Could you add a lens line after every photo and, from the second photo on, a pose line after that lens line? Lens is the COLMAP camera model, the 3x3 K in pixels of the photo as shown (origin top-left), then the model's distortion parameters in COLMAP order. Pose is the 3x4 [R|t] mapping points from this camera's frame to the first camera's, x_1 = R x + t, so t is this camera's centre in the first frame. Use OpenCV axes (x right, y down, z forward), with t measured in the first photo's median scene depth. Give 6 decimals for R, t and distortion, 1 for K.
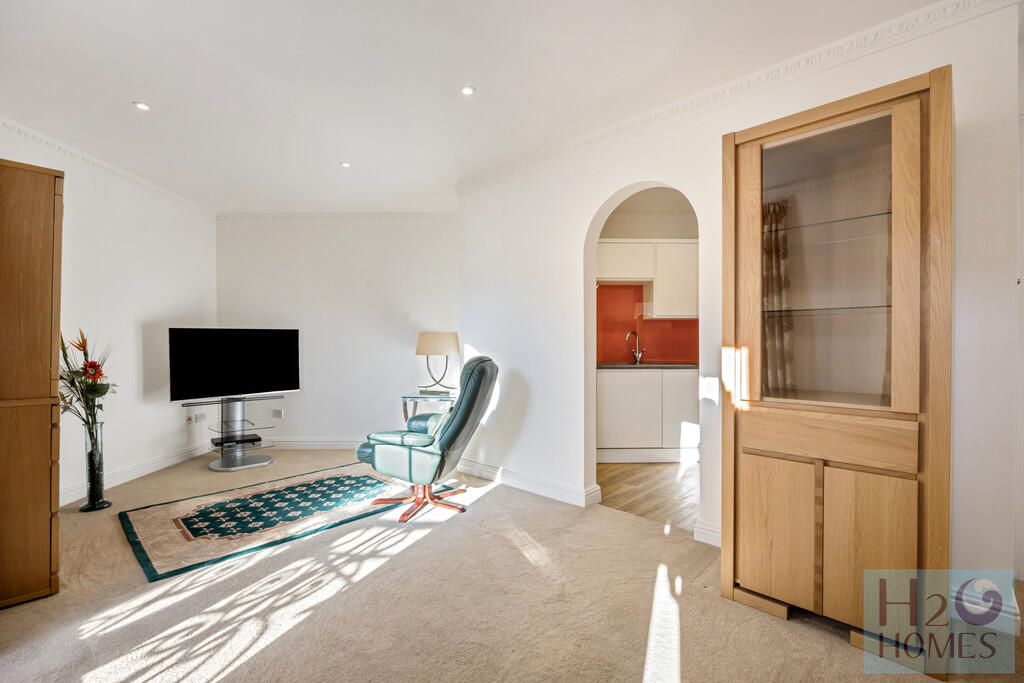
lens RADIAL K [[463.7, 0, 512.0], [0, 463.7, 341.5], [0, 0, 1]] dist [-0.002117, -0.000522]
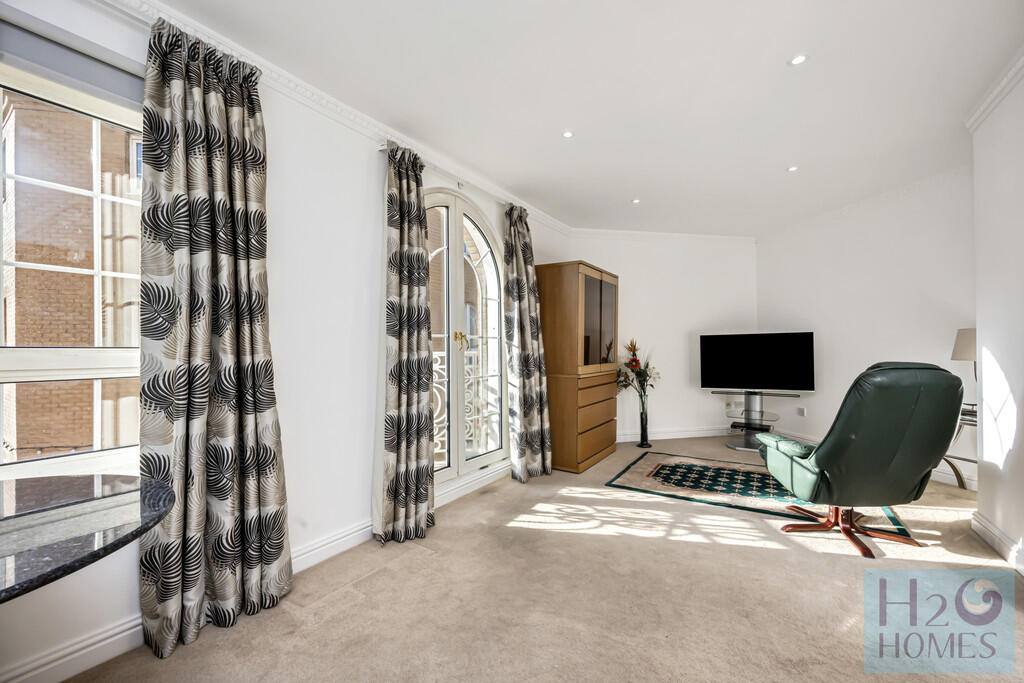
lens RADIAL K [[417.4, 0, 512.0], [0, 417.4, 341.5], [0, 0, 1]] dist [0.001890, 0.000425]
pose [[0.202285, -0.010412, -0.979271, 0.333920], [0.008258, 0.999926, -0.008926, -0.003168], [0.979292, -0.006281, 0.202356, 0.173604]]
